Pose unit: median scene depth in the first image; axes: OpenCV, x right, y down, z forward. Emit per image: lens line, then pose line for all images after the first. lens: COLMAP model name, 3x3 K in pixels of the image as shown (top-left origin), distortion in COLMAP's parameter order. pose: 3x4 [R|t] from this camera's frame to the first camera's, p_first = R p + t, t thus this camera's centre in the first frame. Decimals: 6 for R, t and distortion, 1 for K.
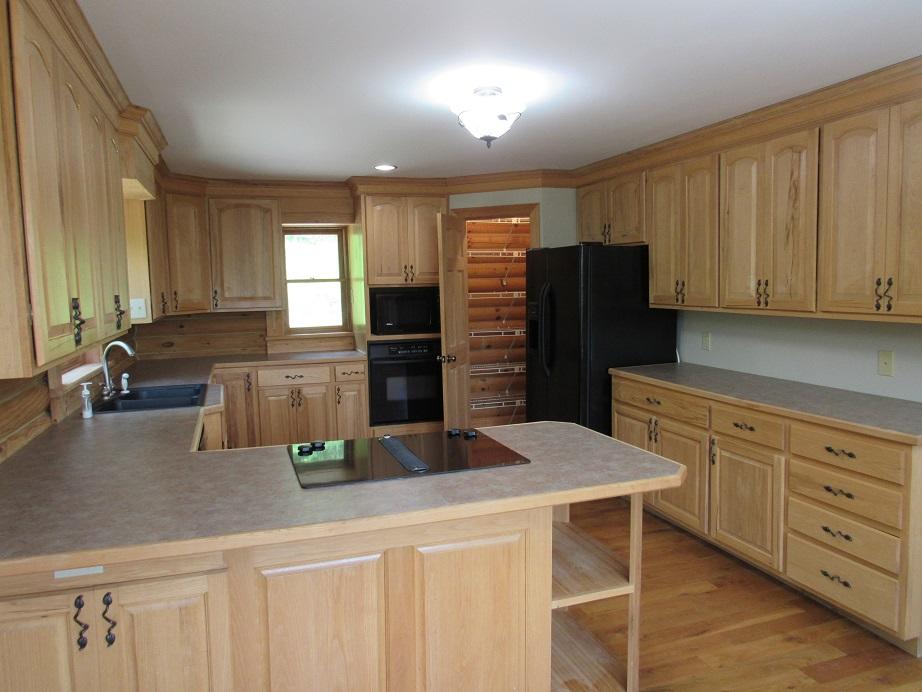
lens RADIAL K [[657.9, 0, 456.8], [0, 657.9, 346.4], [0, 0, 1]] dist [-0.028879, 0.010010]
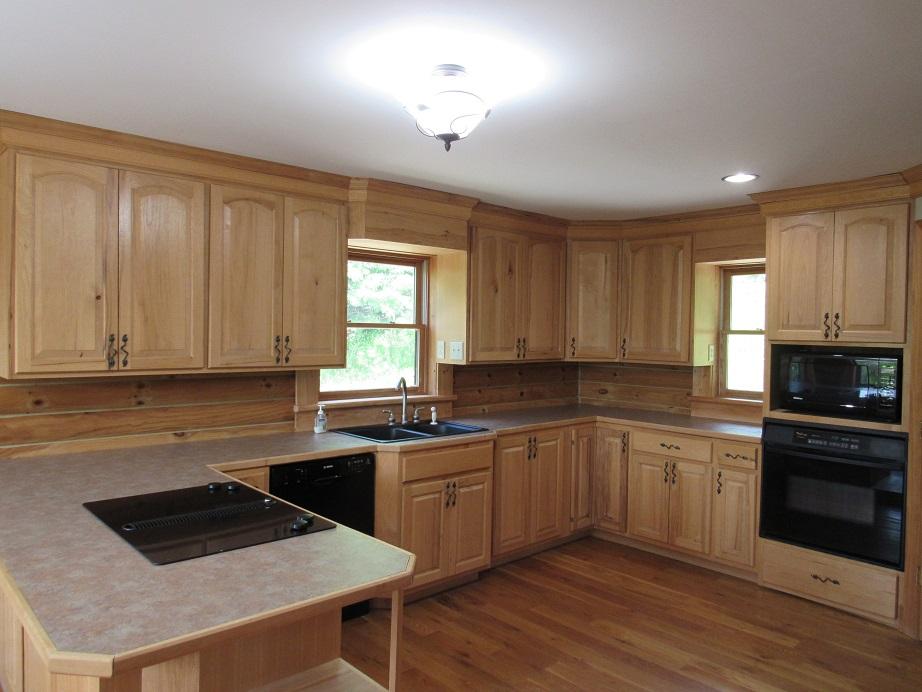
lens RADIAL K [[657.9, 0, 449.6], [0, 657.9, 345.6], [0, 0, 1]] dist [-0.028879, 0.010010]
pose [[0.400756, 0.049262, -0.914860, 0.389837], [-0.113513, 0.993529, 0.003774, -0.051593], [0.909126, 0.102336, 0.403755, 0.400962]]
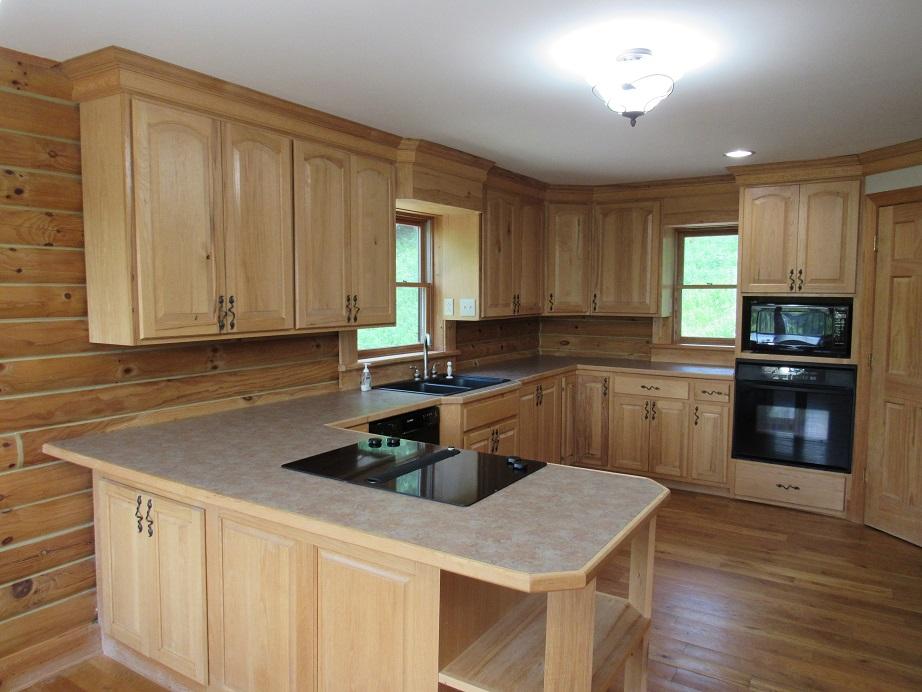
lens RADIAL K [[657.9, 0, 453.5], [0, 657.9, 344.2], [0, 0, 1]] dist [-0.028879, 0.010010]
pose [[0.623519, 0.086034, -0.777060, 0.304362], [-0.091162, 0.995147, 0.037030, -0.025129], [0.776475, 0.047749, 0.628336, 0.183696]]
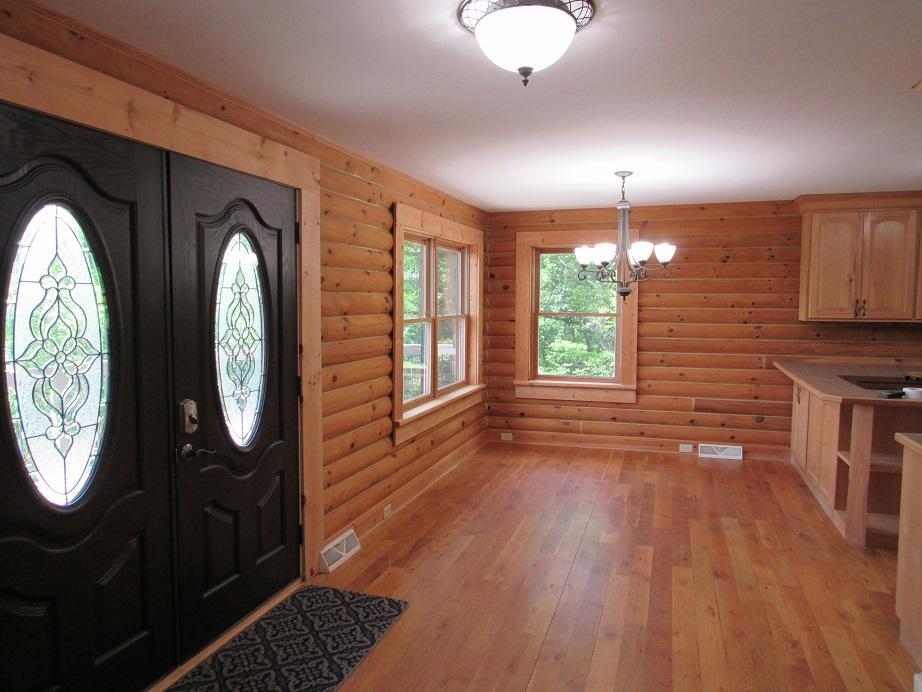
lens RADIAL K [[657.9, 0, 461.9], [0, 657.9, 351.4], [0, 0, 1]] dist [-0.028879, 0.010010]
pose [[-0.594529, 0.085351, -0.799531, 0.973635], [-0.064803, 0.986030, 0.153448, -0.063327], [0.801459, 0.143041, -0.580692, 0.472161]]
